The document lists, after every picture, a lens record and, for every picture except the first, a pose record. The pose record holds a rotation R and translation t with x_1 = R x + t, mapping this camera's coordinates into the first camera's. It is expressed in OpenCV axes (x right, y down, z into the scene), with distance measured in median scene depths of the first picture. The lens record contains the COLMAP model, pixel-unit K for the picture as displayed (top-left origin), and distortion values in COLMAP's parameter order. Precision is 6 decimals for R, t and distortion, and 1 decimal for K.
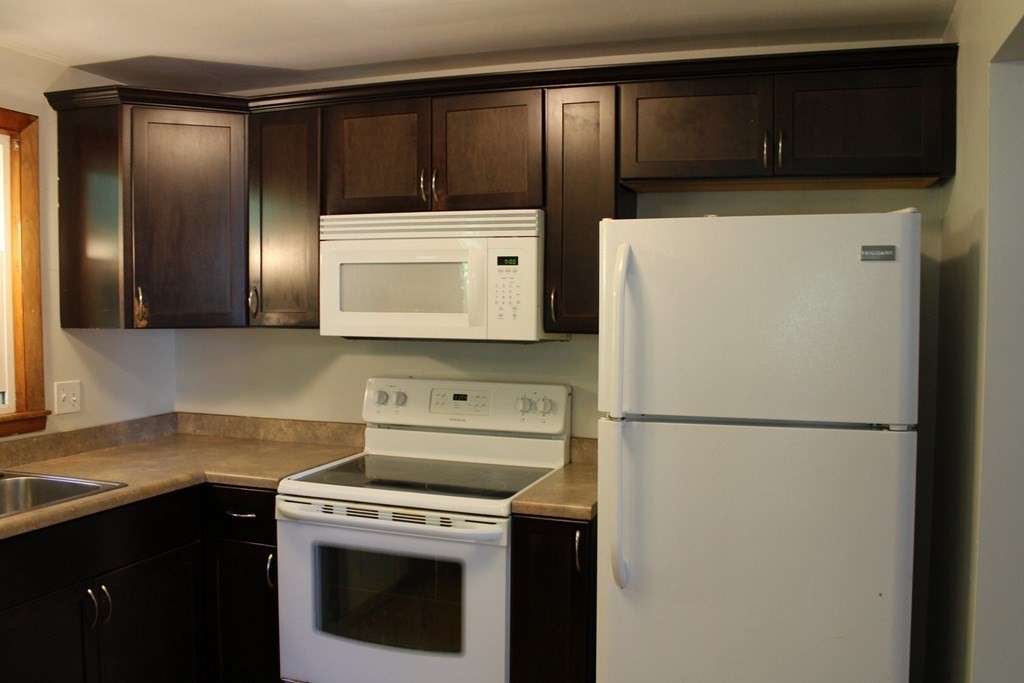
lens RADIAL K [[881.0, 0, 512.0], [0, 881.0, 341.5], [0, 0, 1]] dist [-0.161825, 0.114766]
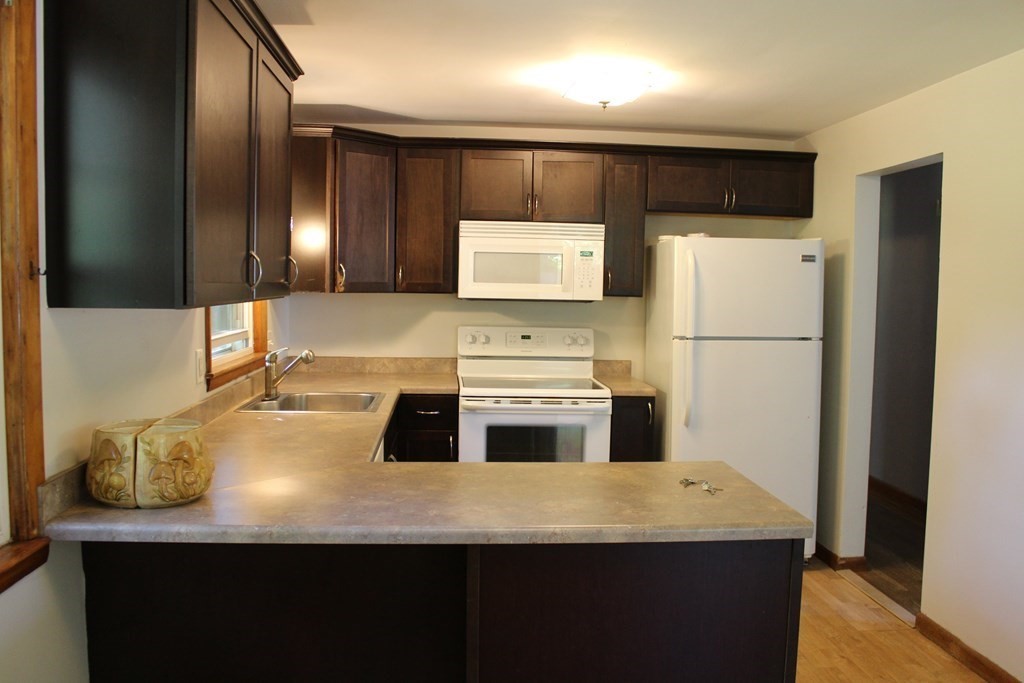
lens RADIAL K [[881.0, 0, 512.0], [0, 881.0, 341.5], [0, 0, 1]] dist [-0.161825, 0.114766]
pose [[0.919149, -0.017163, 0.393537, -0.773911], [0.005868, 0.999536, 0.029888, 0.025450], [-0.393867, -0.025162, 0.918823, -0.493737]]
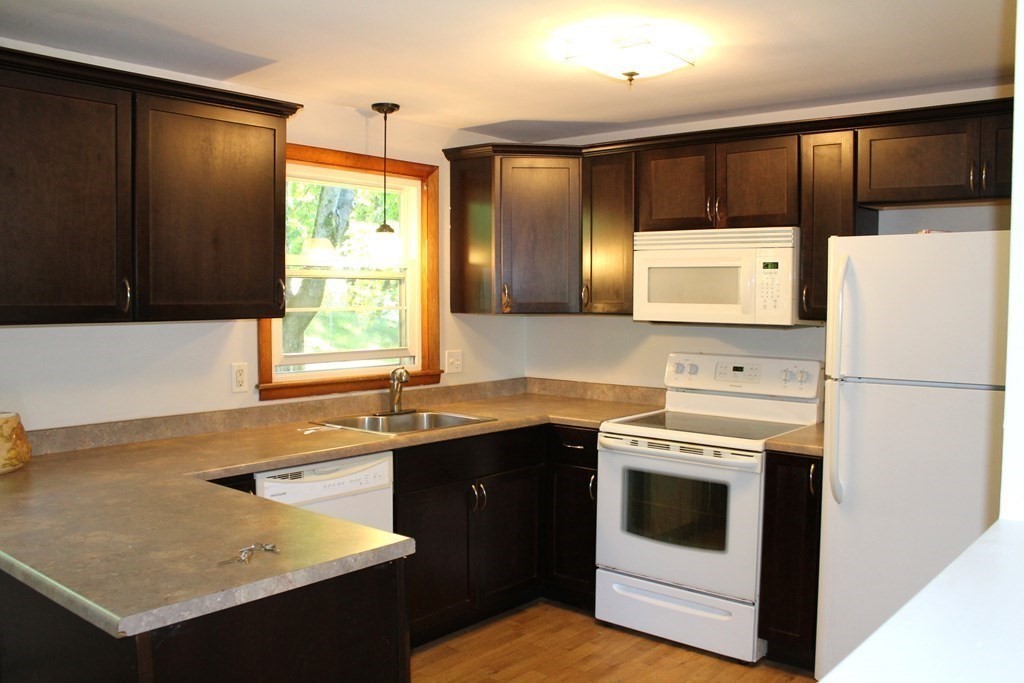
lens RADIAL K [[881.0, 0, 512.0], [0, 881.0, 341.5], [0, 0, 1]] dist [-0.161825, 0.114766]
pose [[0.933885, 0.019304, -0.357052, 0.096795], [-0.017076, 0.999810, 0.009391, 0.017571], [0.357166, -0.002674, 0.934037, -0.358321]]
